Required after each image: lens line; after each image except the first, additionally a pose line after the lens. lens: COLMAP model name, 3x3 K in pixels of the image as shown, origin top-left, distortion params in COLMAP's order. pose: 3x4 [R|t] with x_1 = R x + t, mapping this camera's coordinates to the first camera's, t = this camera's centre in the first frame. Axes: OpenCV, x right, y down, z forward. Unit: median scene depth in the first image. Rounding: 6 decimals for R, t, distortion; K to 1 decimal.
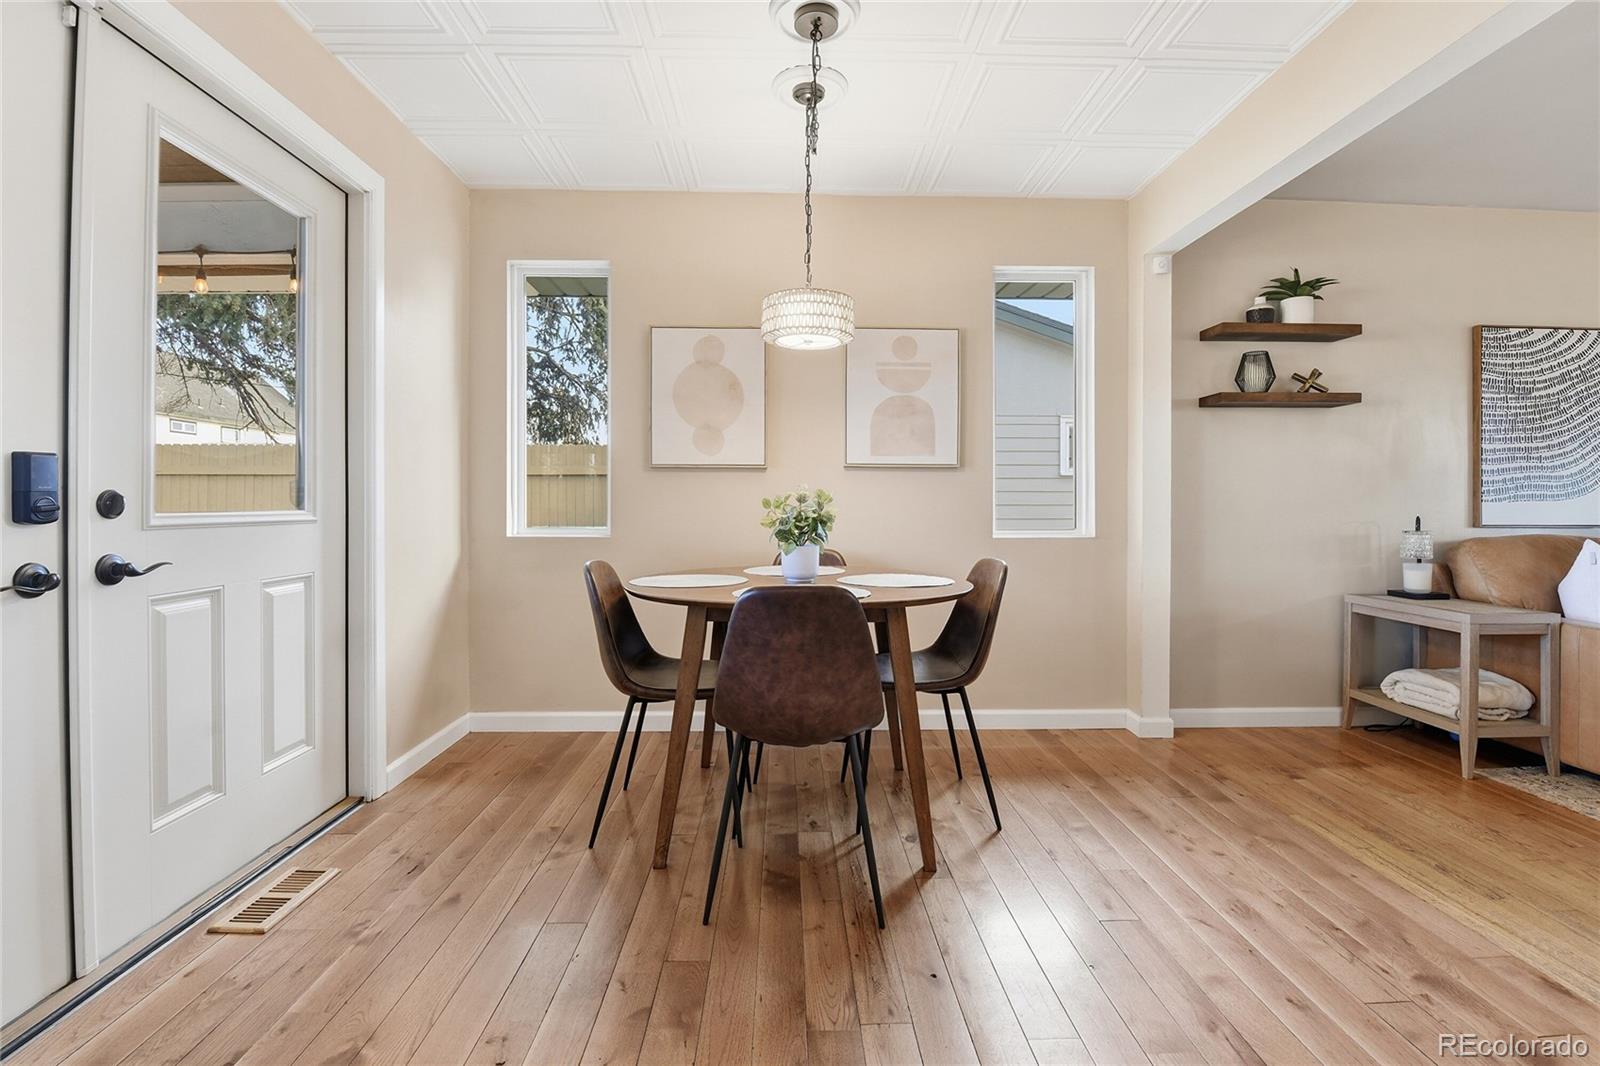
lens RADIAL K [[720.4, 0, 805.3], [0, 720.4, 505.1], [0, 0, 1]] dist [0.000293, -0.008728]
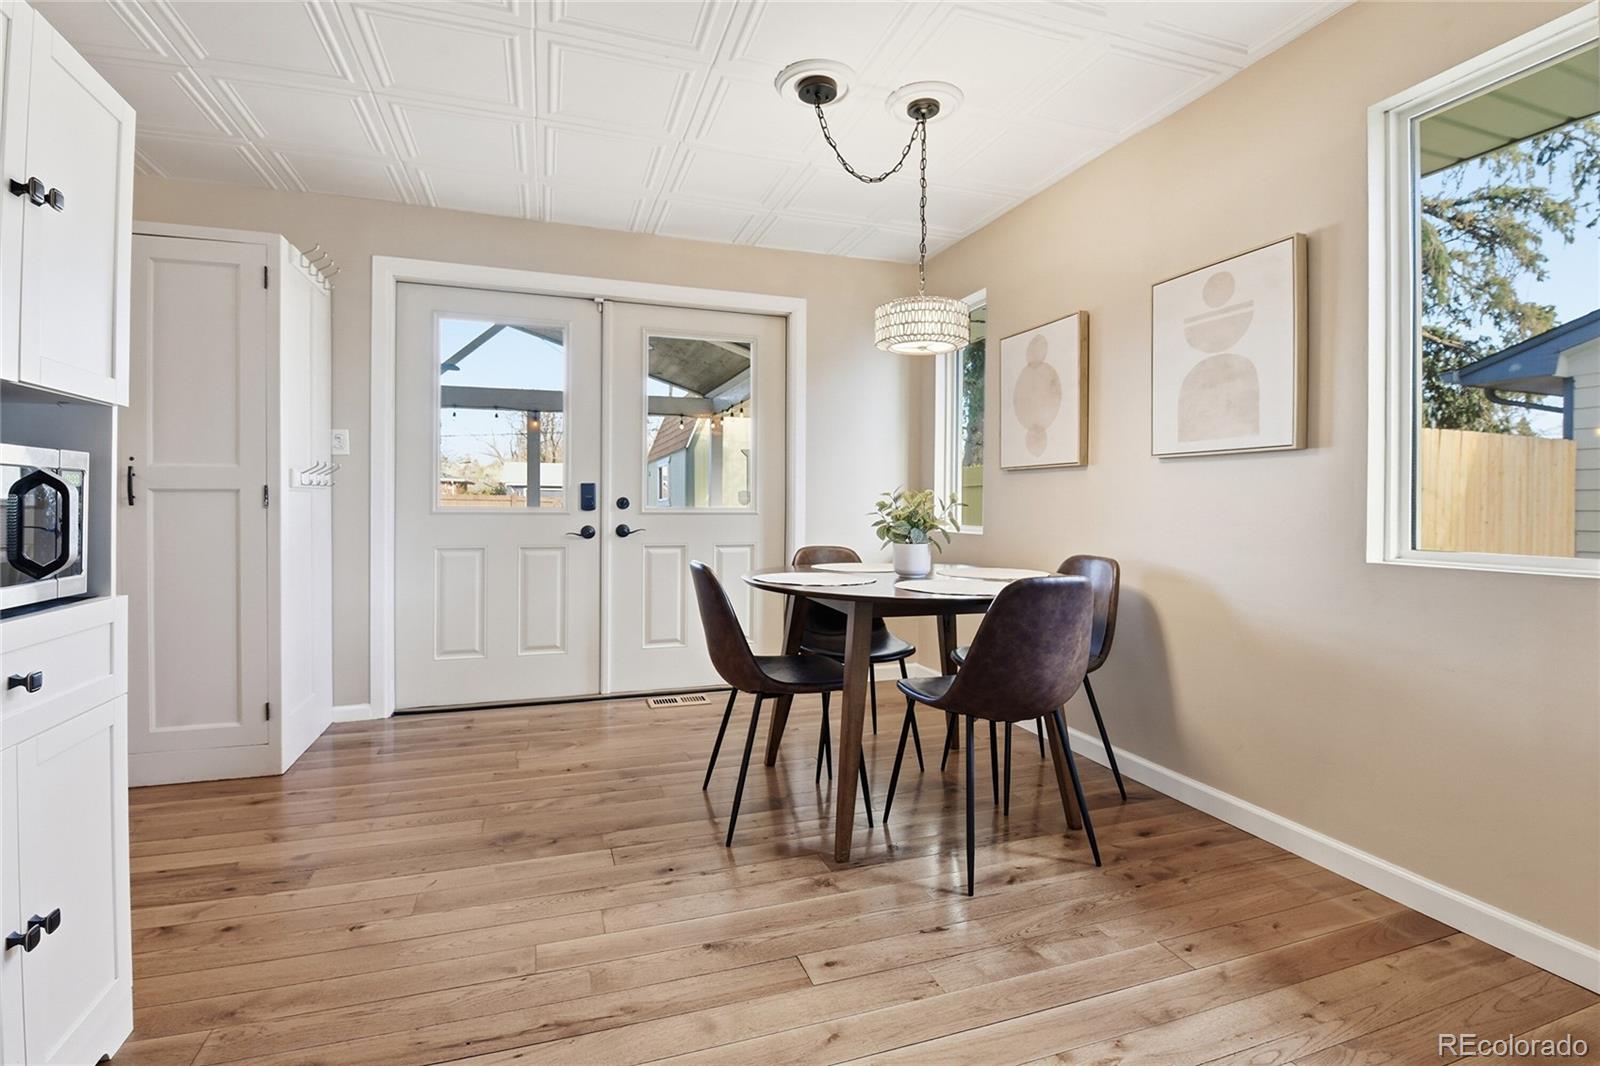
lens RADIAL K [[699.2, 0, 802.1], [0, 699.2, 511.2], [0, 0, 1]] dist [0.000485, -0.000460]
pose [[0.324042, 0.009923, -0.945991, 0.683306], [-0.007161, 0.999942, 0.008036, 0.001412], [0.946016, 0.004171, 0.324094, 0.389813]]
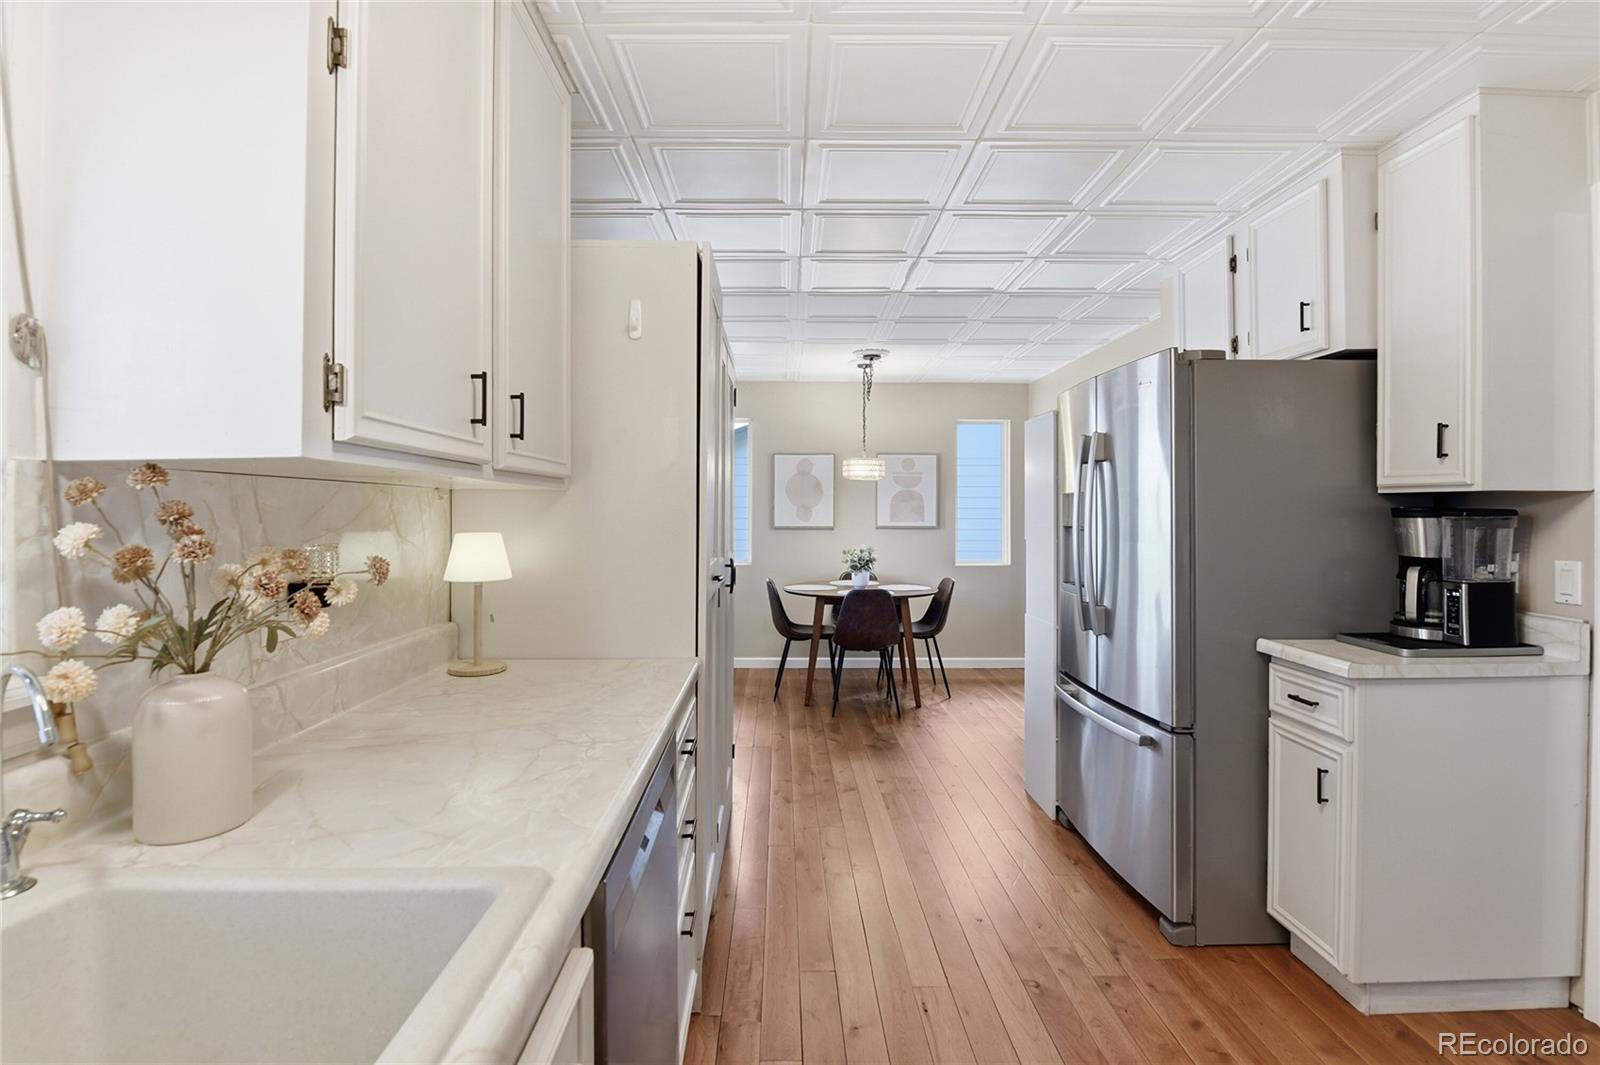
lens RADIAL K [[699.2, 0, 802.1], [0, 699.2, 510.7], [0, 0, 1]] dist [0.000485, -0.000460]
pose [[0.999925, -0.000101, -0.012235, -0.118616], [-0.000002, 0.999964, -0.008432, -0.084013], [0.012235, 0.008431, 0.999890, -0.850452]]
